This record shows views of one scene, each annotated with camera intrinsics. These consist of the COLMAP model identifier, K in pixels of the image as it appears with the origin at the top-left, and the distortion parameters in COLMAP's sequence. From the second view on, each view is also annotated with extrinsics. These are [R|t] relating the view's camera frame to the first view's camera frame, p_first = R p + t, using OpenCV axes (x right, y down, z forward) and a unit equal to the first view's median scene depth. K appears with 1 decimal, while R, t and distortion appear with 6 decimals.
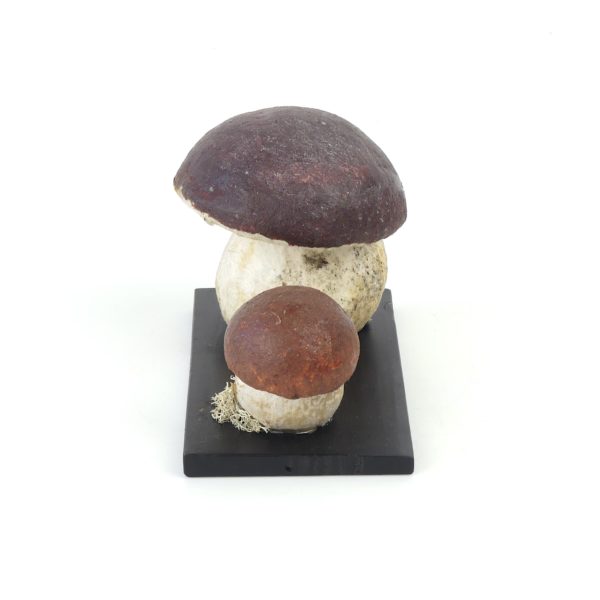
lens RADIAL K [[1944.8, 0, 299.8], [0, 1944.8, 299.2], [0, 0, 1]] dist [0.183351, 0.000000]
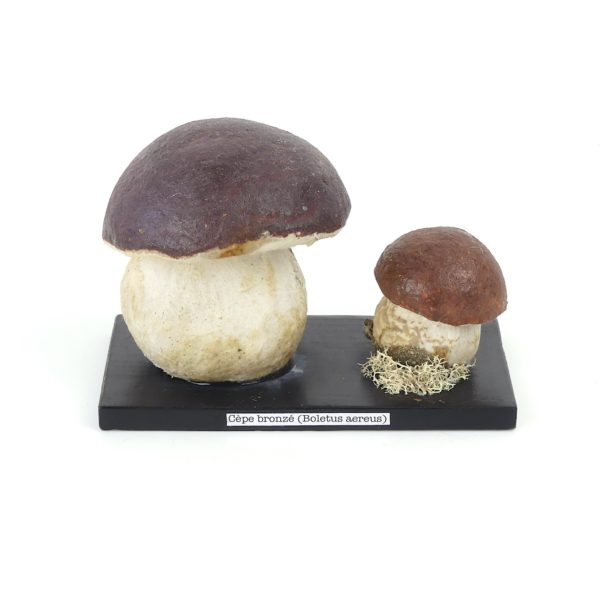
lens RADIAL K [[1944.8, 0, 299.5], [0, 1944.8, 300.7], [0, 0, 1]] dist [0.183351, 0.000000]
pose [[0.027646, -0.407219, 0.912912, -0.902844], [0.401698, 0.840803, 0.362889, -0.354457], [-0.915355, 0.356682, 0.186824, 0.839336]]
